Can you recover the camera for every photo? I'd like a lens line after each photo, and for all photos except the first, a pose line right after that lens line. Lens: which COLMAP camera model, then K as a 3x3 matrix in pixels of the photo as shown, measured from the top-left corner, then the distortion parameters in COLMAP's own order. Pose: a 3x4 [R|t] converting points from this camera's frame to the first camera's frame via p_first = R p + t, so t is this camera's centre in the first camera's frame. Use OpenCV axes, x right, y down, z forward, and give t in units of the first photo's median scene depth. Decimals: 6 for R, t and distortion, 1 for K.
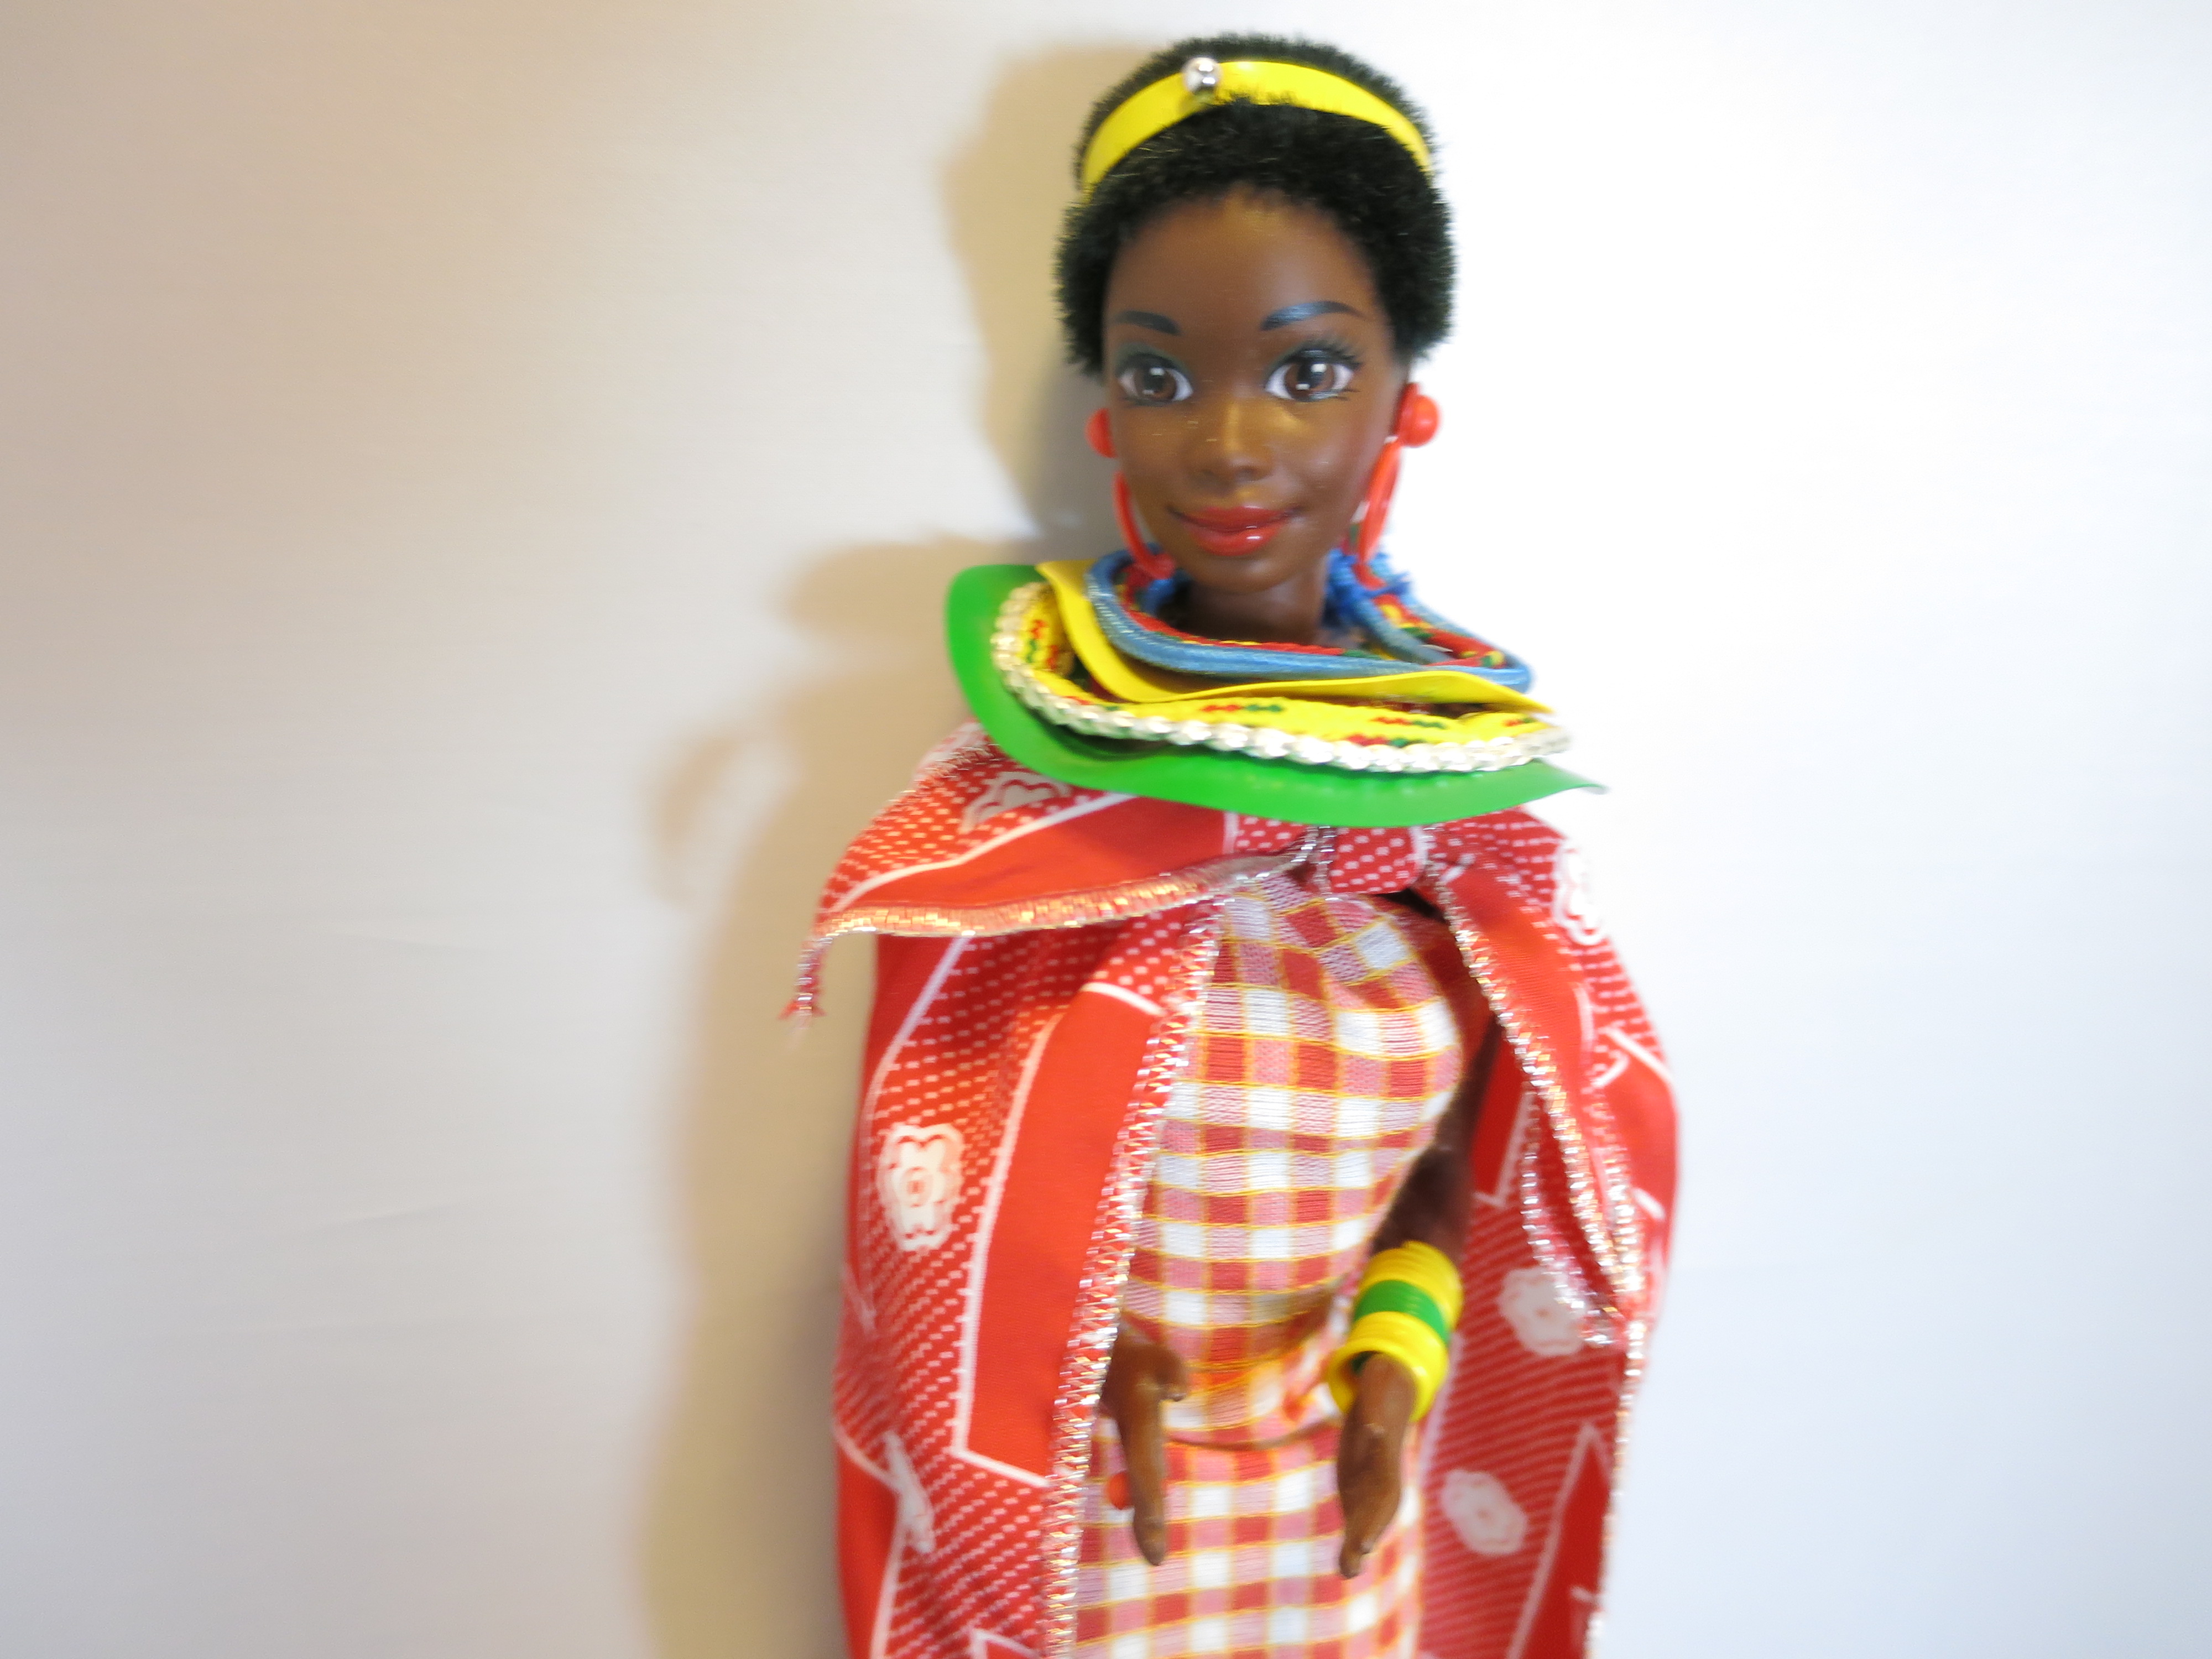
lens RADIAL K [[1575.4, 0, 1099.0], [0, 1575.4, 847.8], [0, 0, 1]] dist [-0.050342, 0.003484]
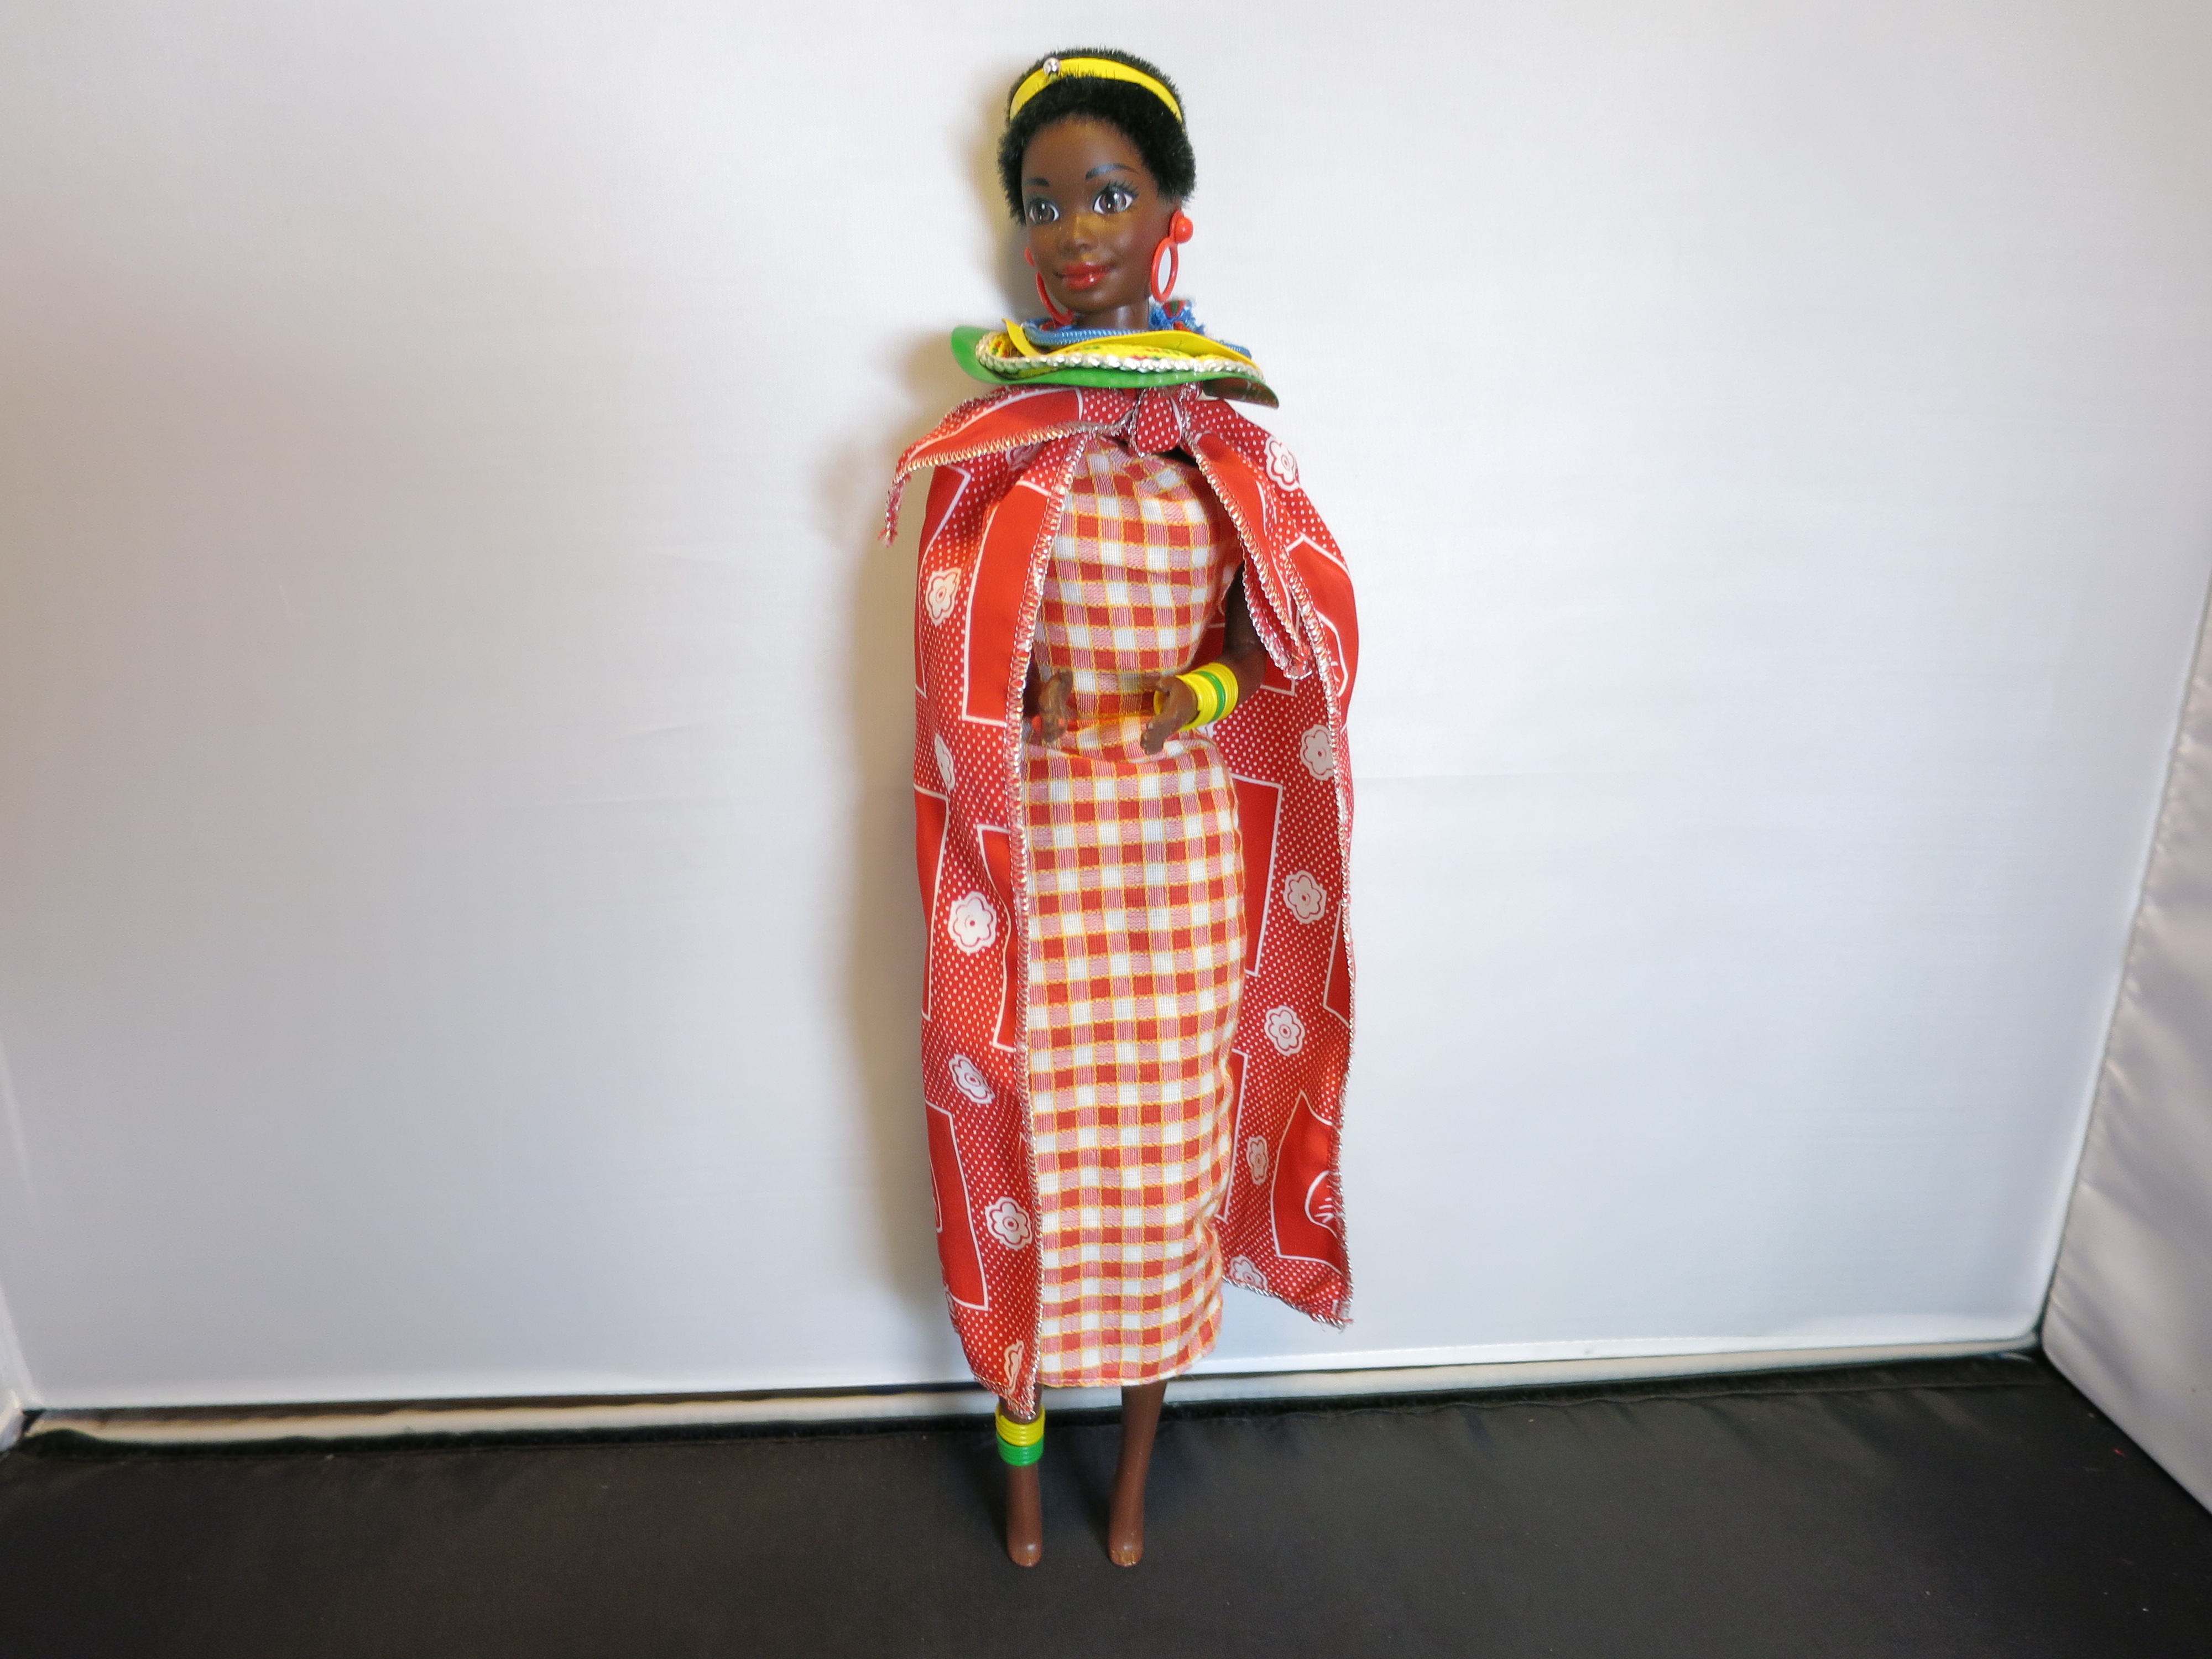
lens RADIAL K [[1575.4, 0, 1109.8], [0, 1575.4, 834.9], [0, 0, 1]] dist [-0.050342, 0.003484]
pose [[0.995480, -0.038214, -0.086948, 0.272346], [0.032875, 0.997533, -0.062033, 0.665283], [0.089104, 0.058895, 0.994280, -1.022576]]
